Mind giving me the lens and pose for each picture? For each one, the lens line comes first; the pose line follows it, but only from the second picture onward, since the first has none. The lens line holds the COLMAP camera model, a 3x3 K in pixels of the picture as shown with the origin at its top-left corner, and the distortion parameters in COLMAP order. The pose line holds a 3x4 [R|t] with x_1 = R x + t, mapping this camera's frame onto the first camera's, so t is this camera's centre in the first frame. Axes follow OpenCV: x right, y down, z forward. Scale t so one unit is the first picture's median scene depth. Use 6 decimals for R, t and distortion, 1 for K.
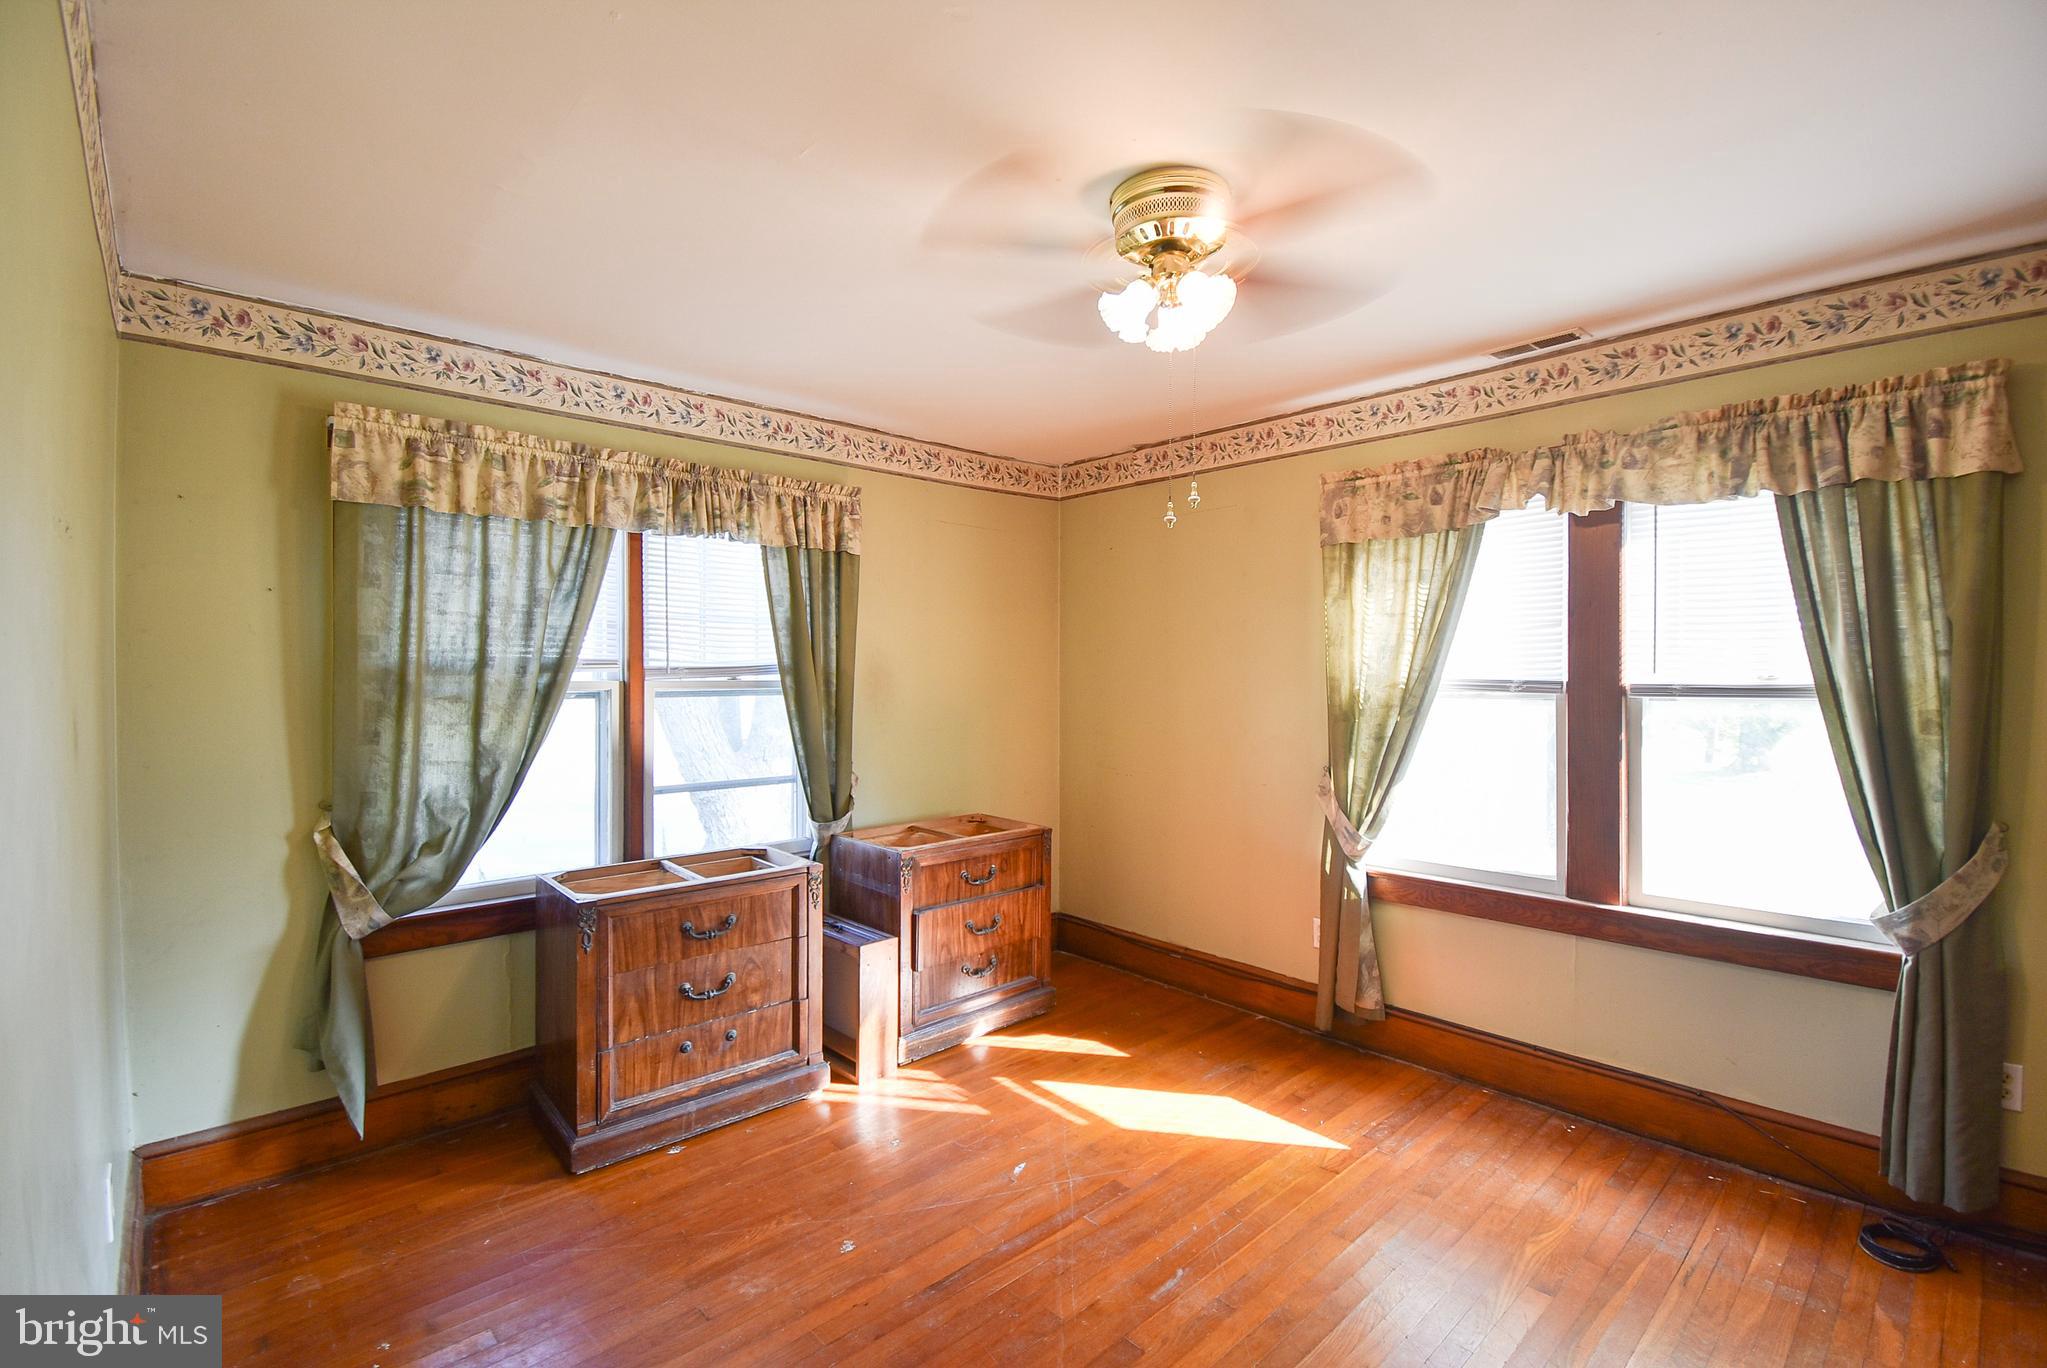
lens RADIAL K [[900.3, 0, 1034.0], [0, 900.3, 673.7], [0, 0, 1]] dist [0.001985, -0.015616]
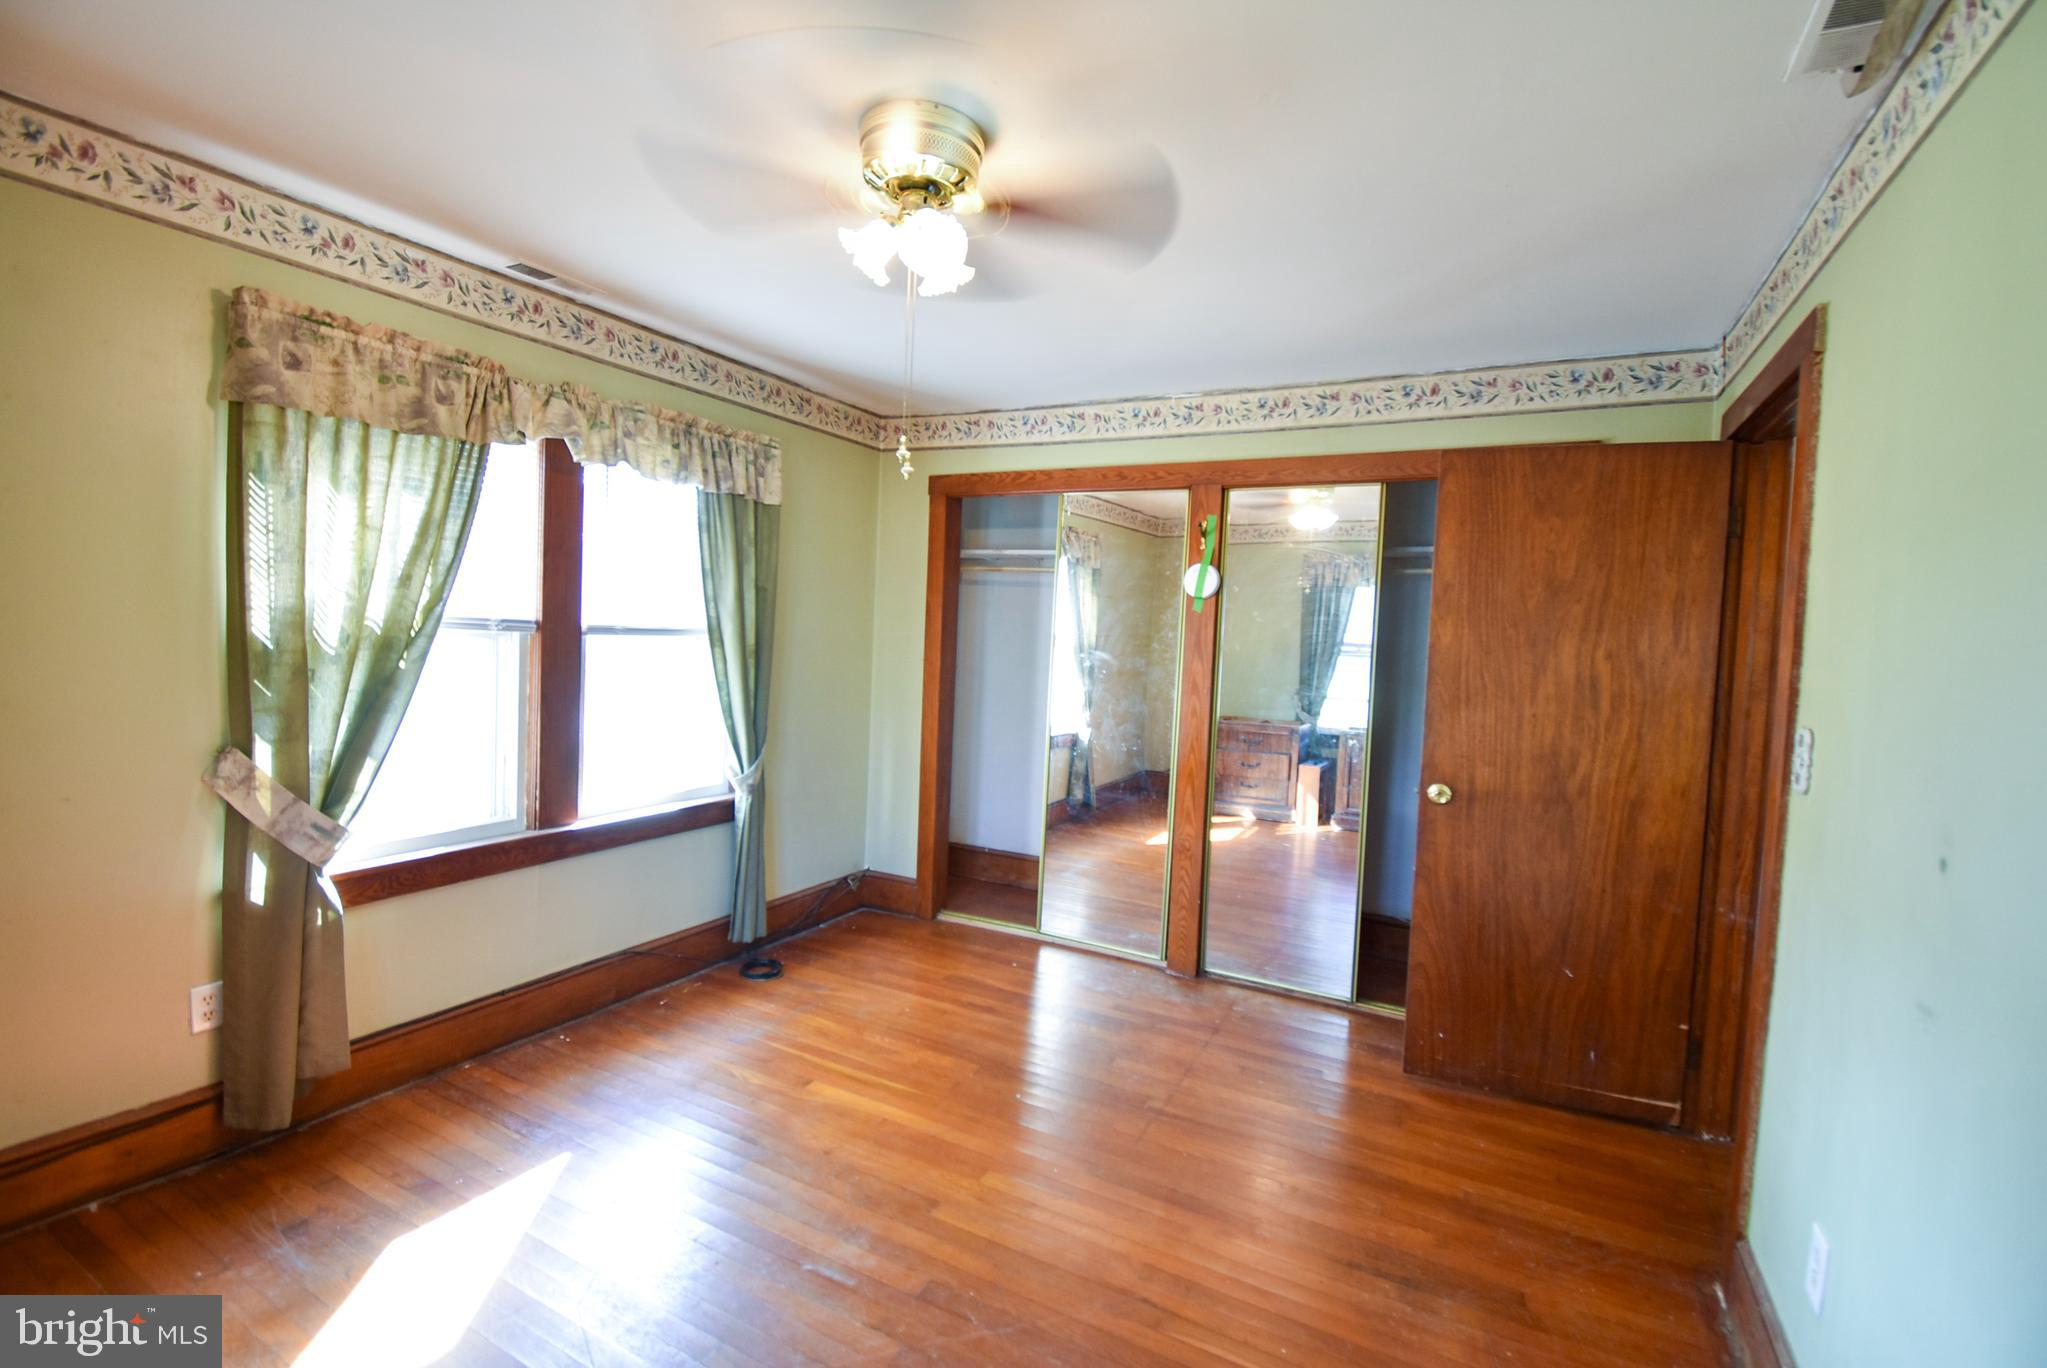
lens RADIAL K [[900.3, 0, 1034.0], [0, 900.3, 673.7], [0, 0, 1]] dist [0.001985, -0.015616]
pose [[-0.324609, -0.056109, 0.944183, -0.552794], [-0.041151, 0.998132, 0.045168, -0.000666], [-0.944953, -0.024192, -0.326311, 0.796974]]
